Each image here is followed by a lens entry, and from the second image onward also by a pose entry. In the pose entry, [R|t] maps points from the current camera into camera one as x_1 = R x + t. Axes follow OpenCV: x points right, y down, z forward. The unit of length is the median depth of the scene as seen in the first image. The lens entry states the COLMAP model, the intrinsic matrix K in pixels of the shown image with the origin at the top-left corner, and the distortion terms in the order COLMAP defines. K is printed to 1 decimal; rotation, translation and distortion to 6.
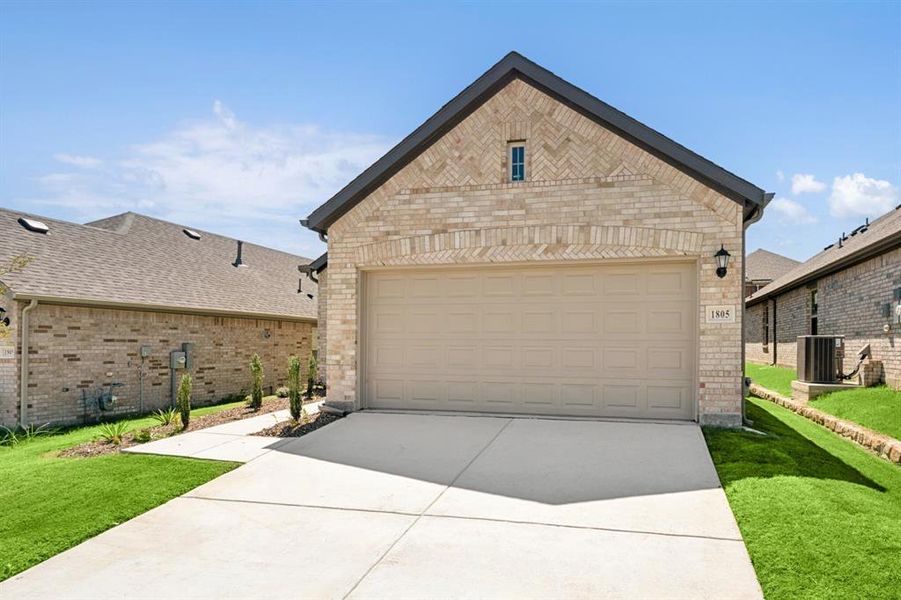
lens RADIAL K [[391.5, 0, 450.0], [0, 391.5, 302.6], [0, 0, 1]] dist [-0.000612, -0.000260]
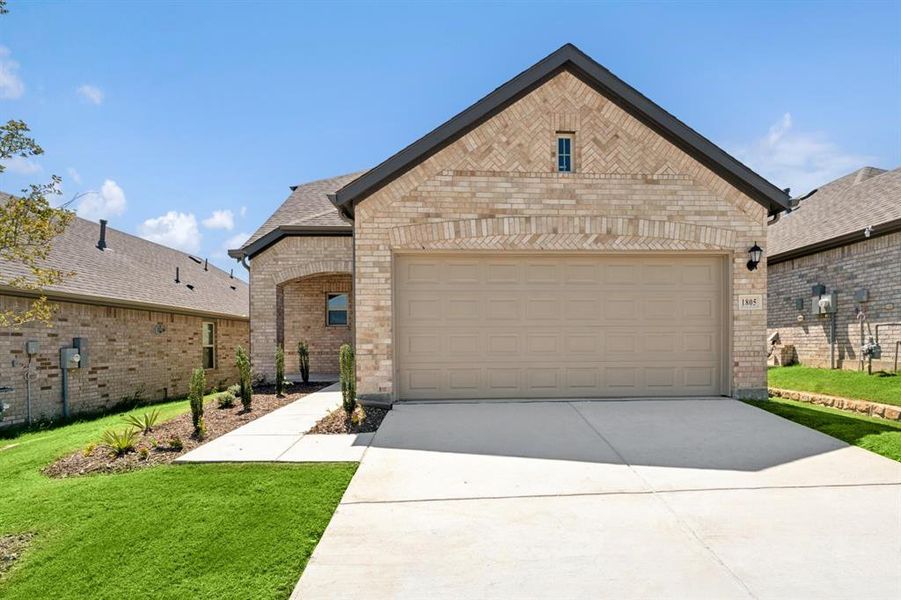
lens RADIAL K [[392.9, 0, 381.7], [0, 392.9, 305.0], [0, 0, 1]] dist [-0.000645, -0.000451]
pose [[0.973841, 0.013205, 0.226847, -0.513508], [-0.015626, 0.999838, 0.008880, 0.036617], [-0.226693, -0.012192, 0.973890, 0.100744]]
